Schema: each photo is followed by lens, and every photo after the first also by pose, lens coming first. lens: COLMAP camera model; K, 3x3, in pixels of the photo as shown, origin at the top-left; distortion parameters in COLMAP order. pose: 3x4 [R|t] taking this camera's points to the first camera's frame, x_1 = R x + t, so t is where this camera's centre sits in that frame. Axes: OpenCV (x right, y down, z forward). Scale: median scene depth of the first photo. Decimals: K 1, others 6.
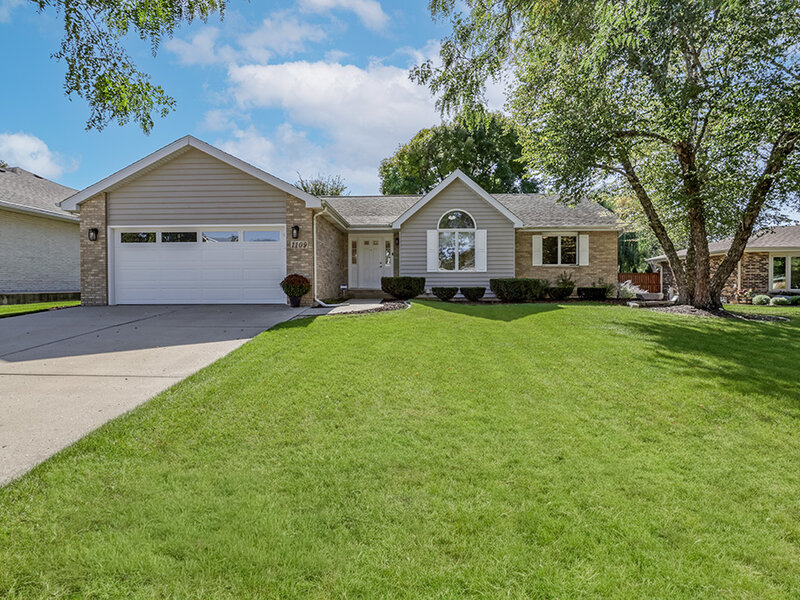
lens RADIAL K [[432.0, 0, 399.7], [0, 432.0, 294.8], [0, 0, 1]] dist [-0.060990, -0.000158]
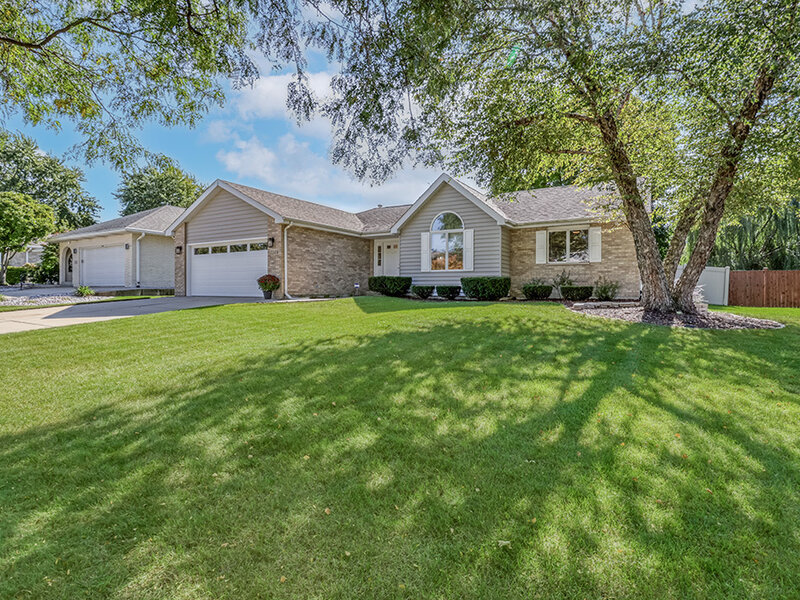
lens RADIAL K [[432.0, 0, 399.7], [0, 432.0, 294.8], [0, 0, 1]] dist [-0.060990, -0.000158]
pose [[0.863059, 0.012645, -0.504945, 0.571187], [-0.015917, 0.999871, -0.002168, 0.007739], [0.504853, 0.009908, 0.863149, 0.045355]]
